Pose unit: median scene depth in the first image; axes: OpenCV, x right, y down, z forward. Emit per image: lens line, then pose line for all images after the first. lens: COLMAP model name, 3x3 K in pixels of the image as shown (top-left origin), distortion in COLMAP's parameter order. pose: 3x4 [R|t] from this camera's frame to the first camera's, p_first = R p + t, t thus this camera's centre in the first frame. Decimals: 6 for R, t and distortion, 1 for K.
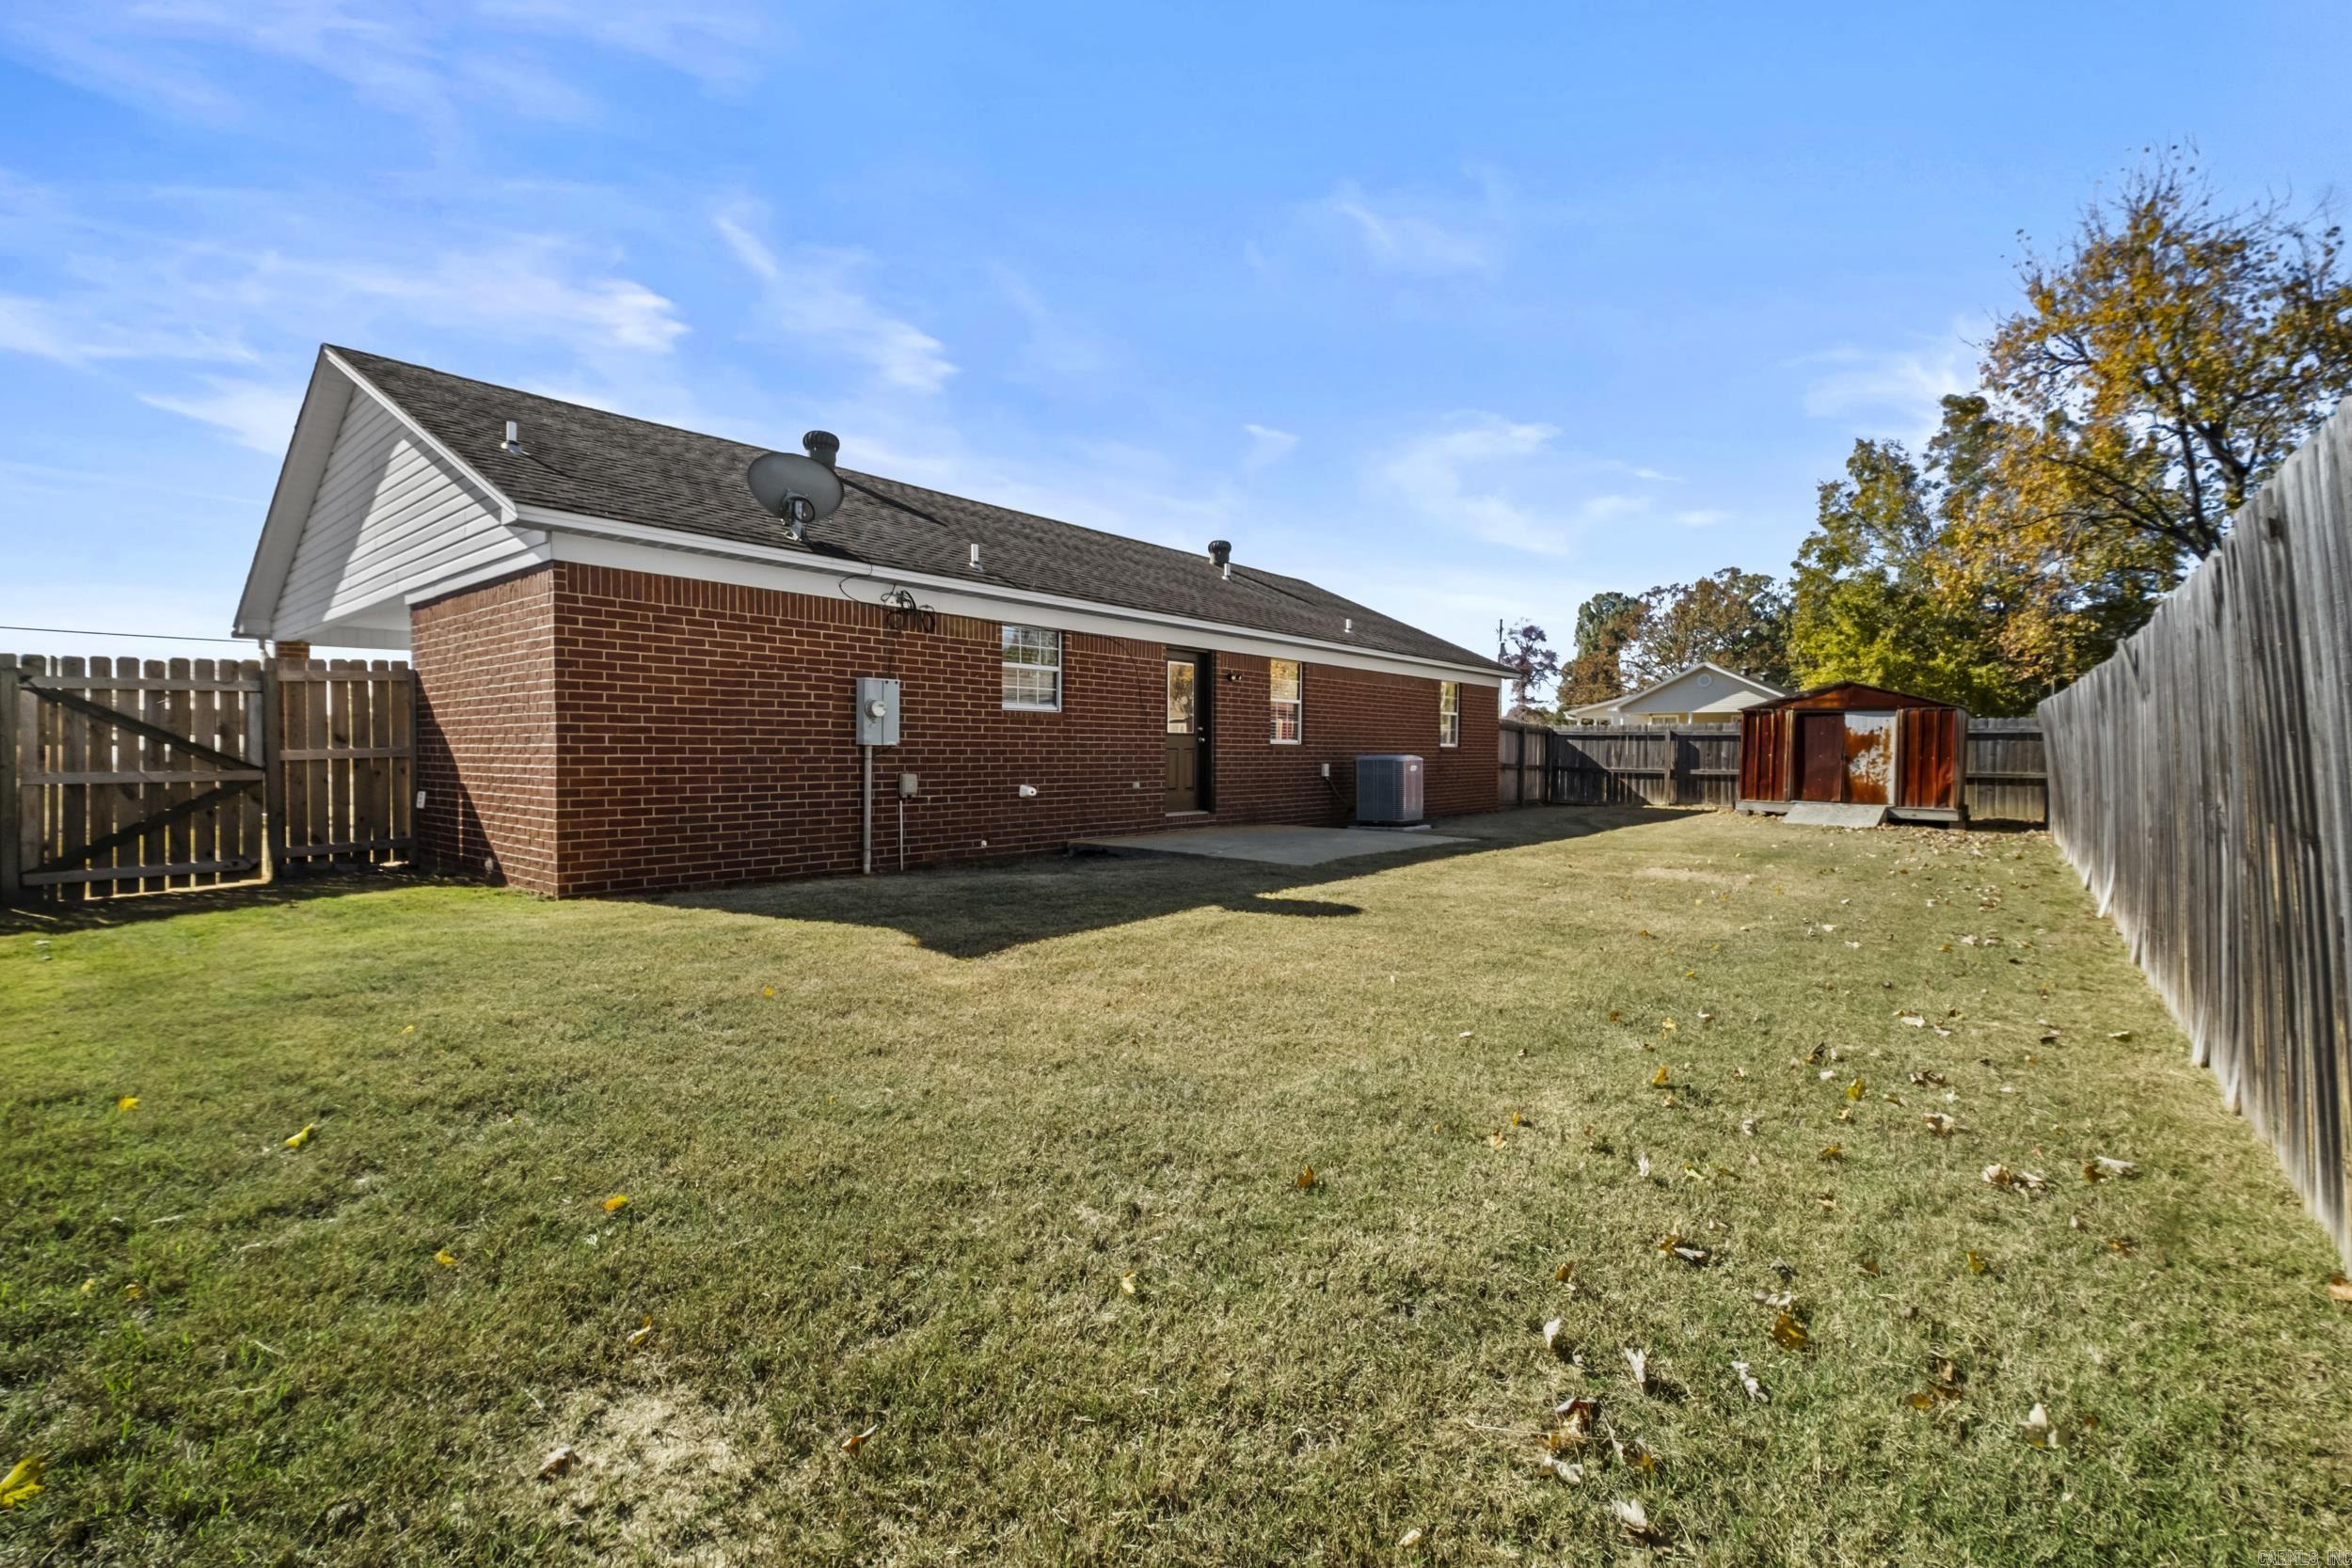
lens RADIAL K [[1031.8, 0, 1169.1], [0, 1031.8, 779.5], [0, 0, 1]] dist [-0.005433, 0.000109]
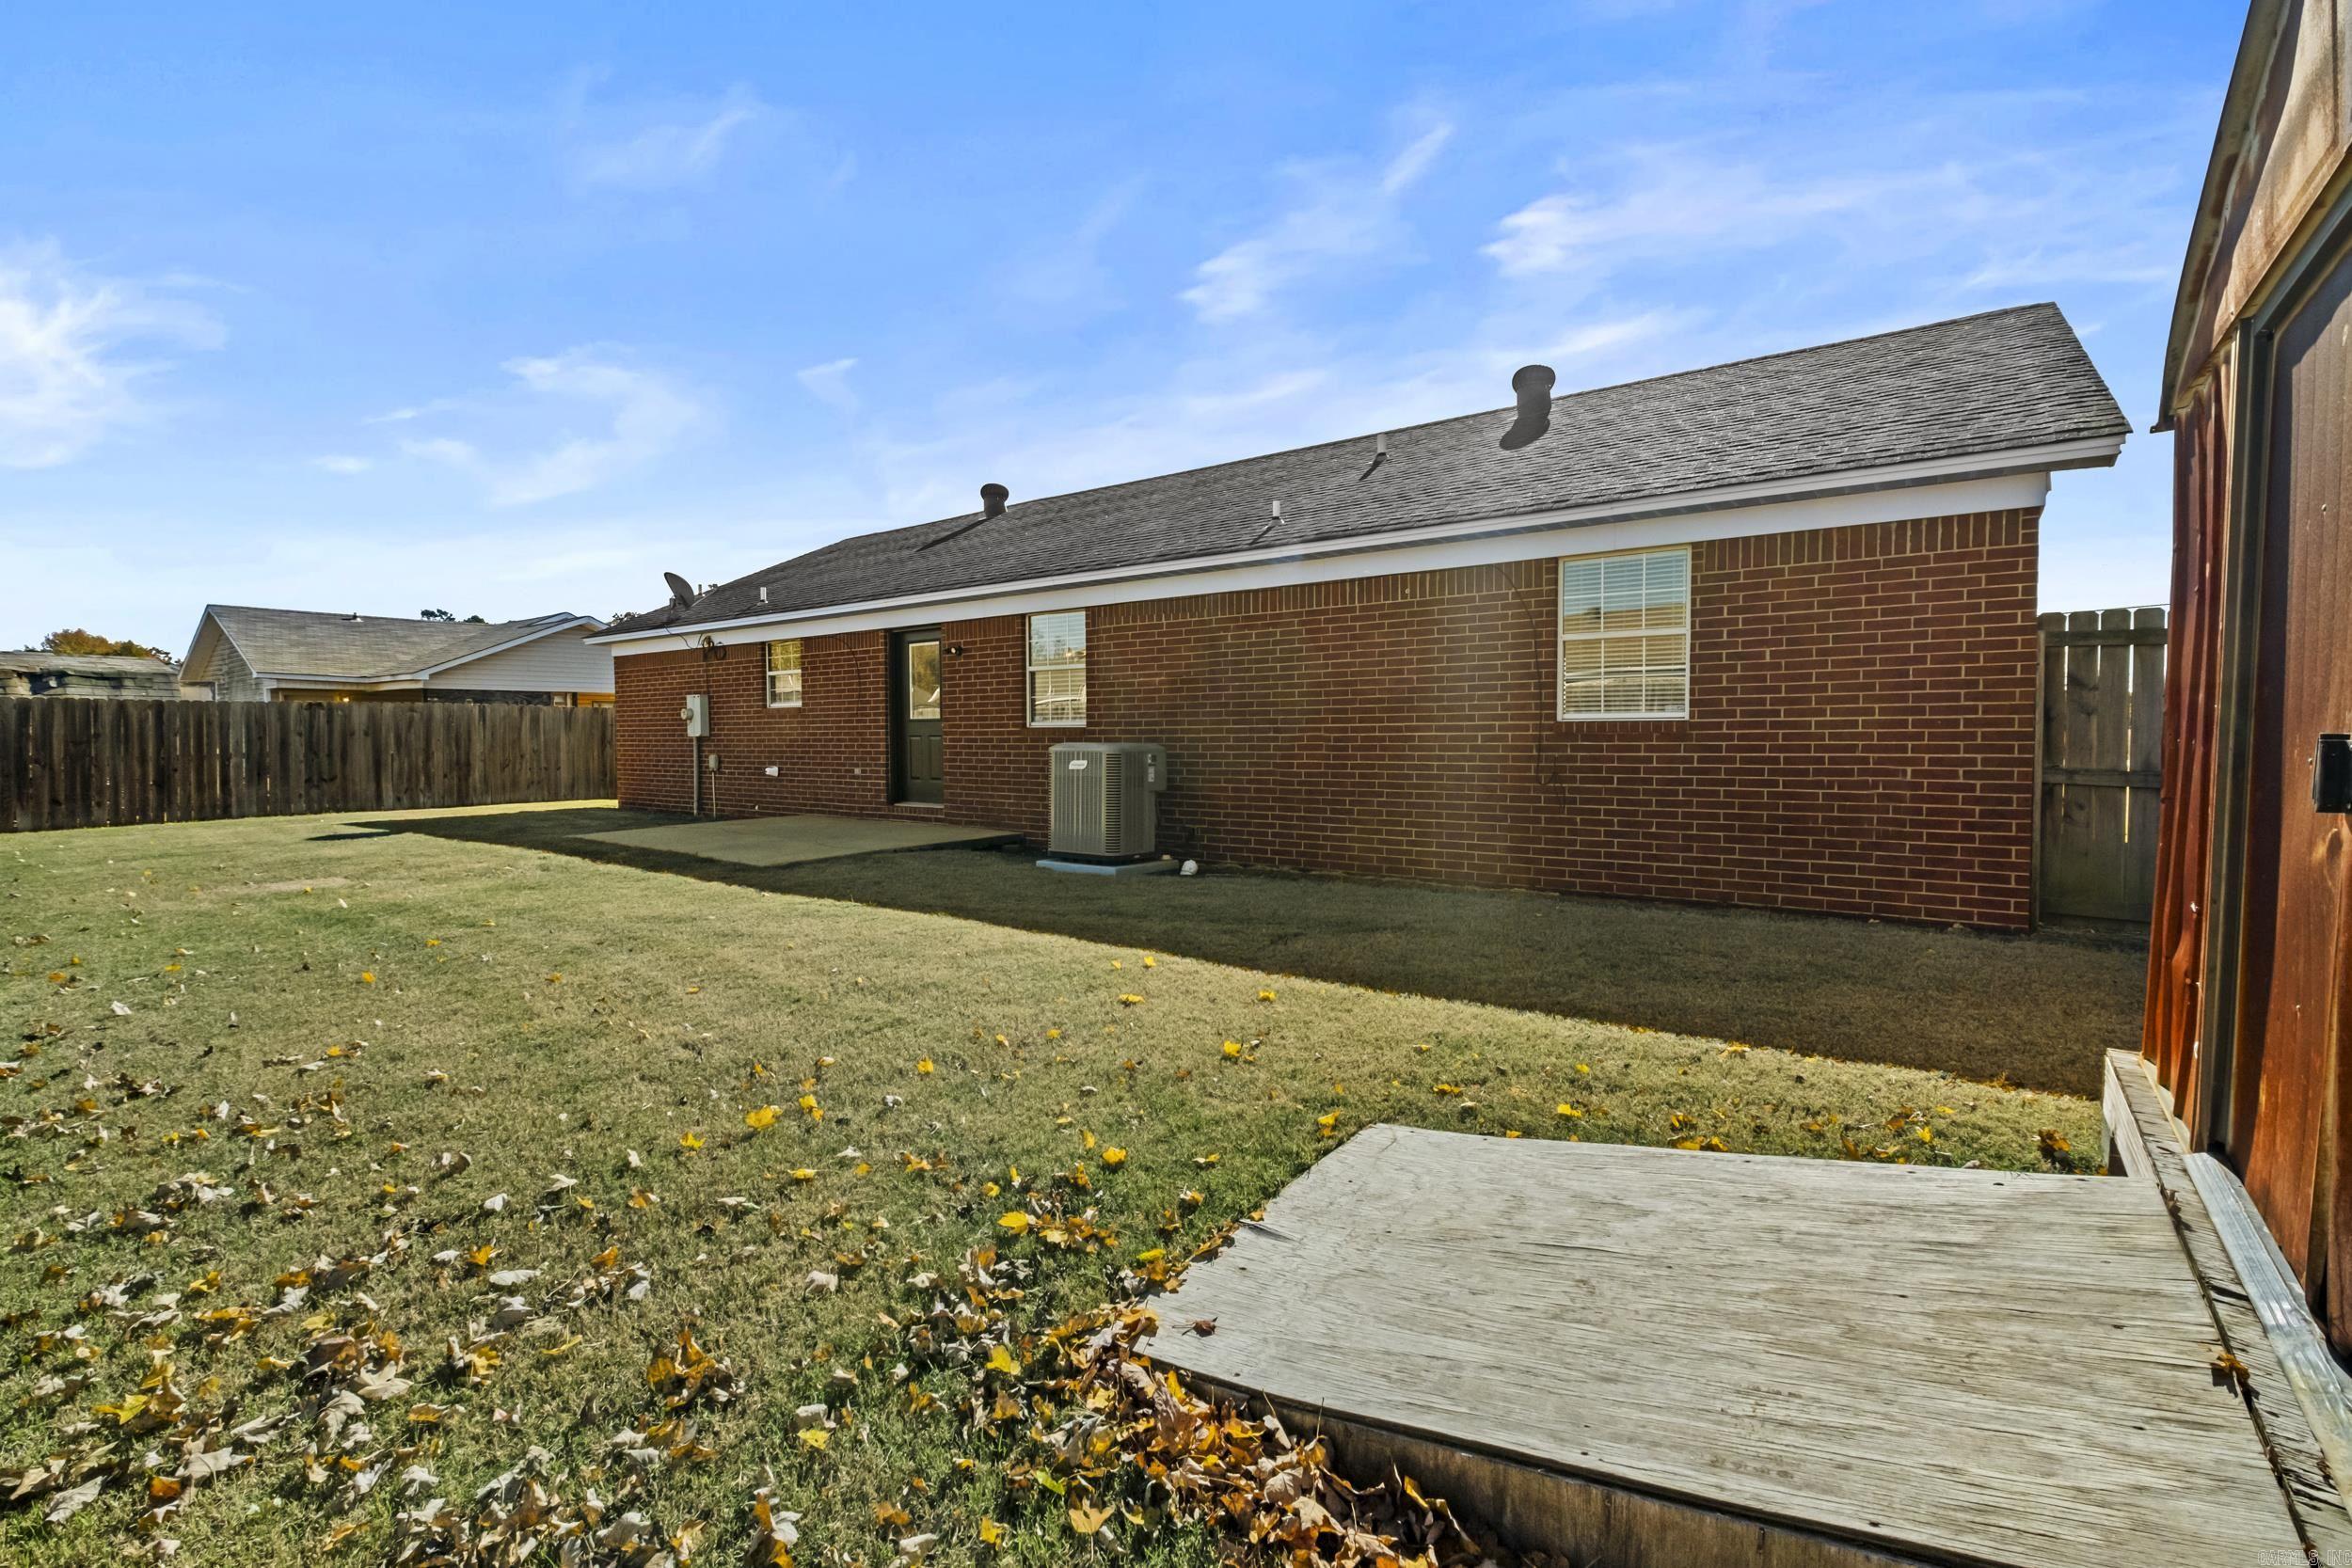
lens RADIAL K [[1031.8, 0, 1169.1], [0, 1031.8, 779.5], [0, 0, 1]] dist [-0.005433, 0.000109]
pose [[0.037436, 0.030185, -0.998843, 1.152584], [-0.024052, 0.999281, 0.029297, -0.027453], [0.999010, 0.022928, 0.038135, 1.441242]]
